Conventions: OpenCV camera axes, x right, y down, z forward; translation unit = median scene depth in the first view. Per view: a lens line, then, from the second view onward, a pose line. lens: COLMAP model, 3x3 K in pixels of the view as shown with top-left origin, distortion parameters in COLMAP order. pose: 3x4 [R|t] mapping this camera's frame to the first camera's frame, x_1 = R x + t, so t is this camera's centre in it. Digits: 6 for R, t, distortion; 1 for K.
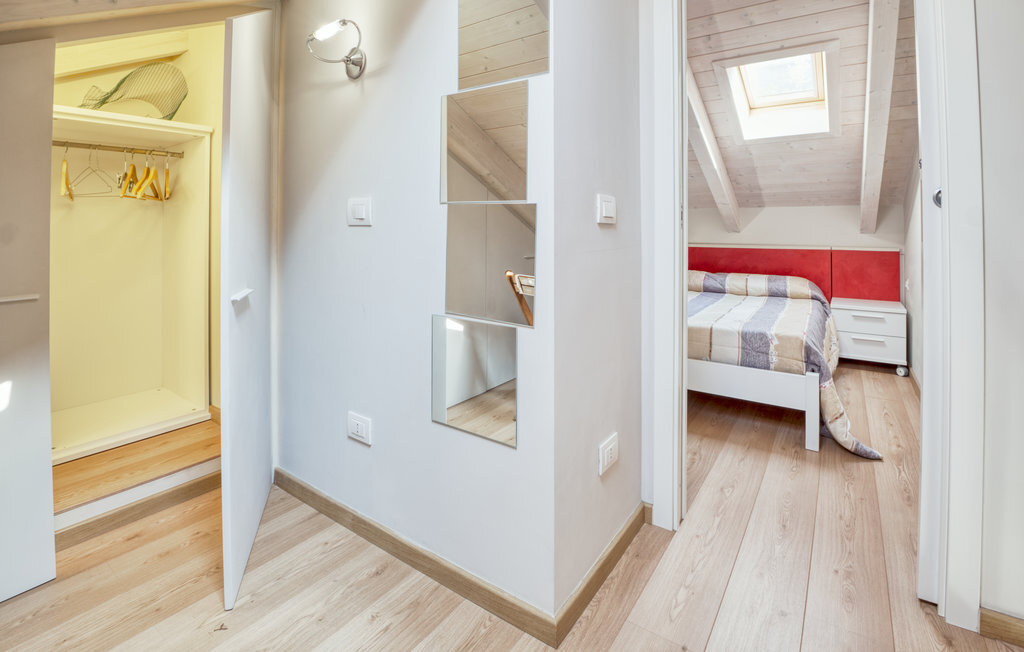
lens RADIAL K [[446.3, 0, 507.5], [0, 446.3, 221.9], [0, 0, 1]] dist [-0.023388, -0.000106]
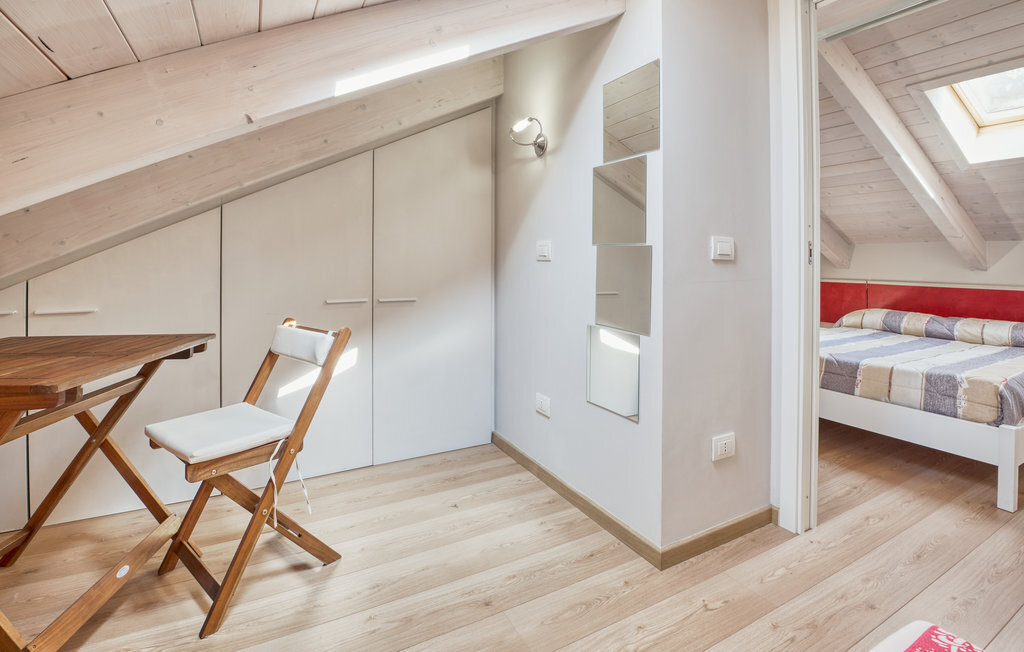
lens RADIAL K [[453.6, 0, 512.7], [0, 453.6, 258.7], [0, 0, 1]] dist [-0.028140, -0.000573]
pose [[0.890005, 0.003756, -0.455936, 0.234503], [-0.000882, 0.999978, 0.006517, -0.006407], [0.455950, -0.005399, 0.889989, -0.319290]]
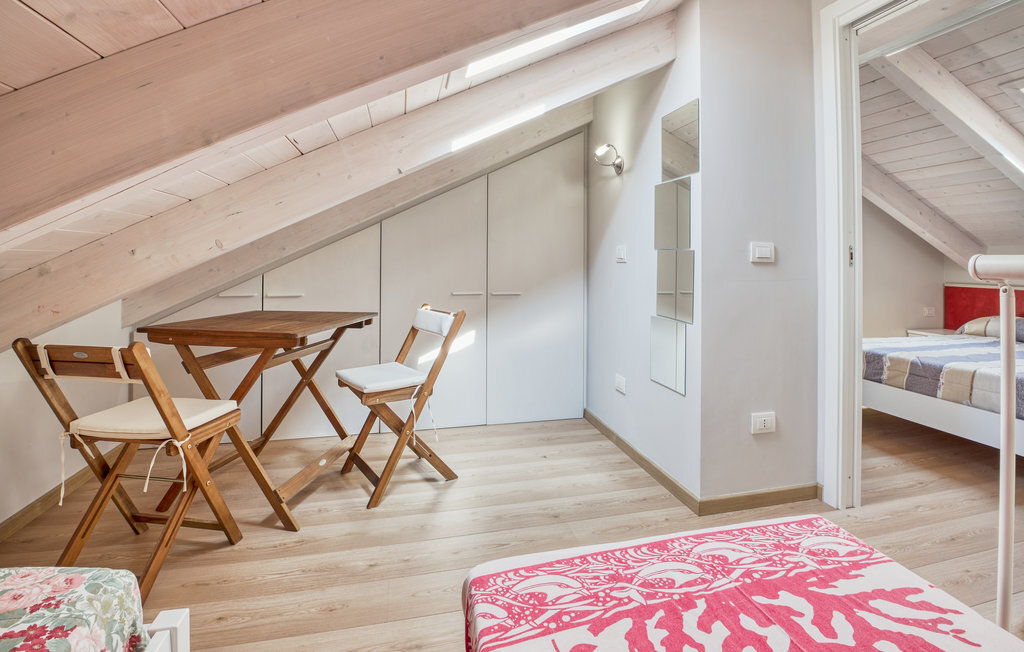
lens RADIAL K [[453.6, 0, 512.7], [0, 453.6, 258.7], [0, 0, 1]] dist [-0.028140, -0.000573]
pose [[0.728334, 0.003113, -0.685215, 0.539377], [-0.001648, 0.999995, 0.002791, -0.009095], [0.685220, -0.000903, 0.728336, -0.521182]]
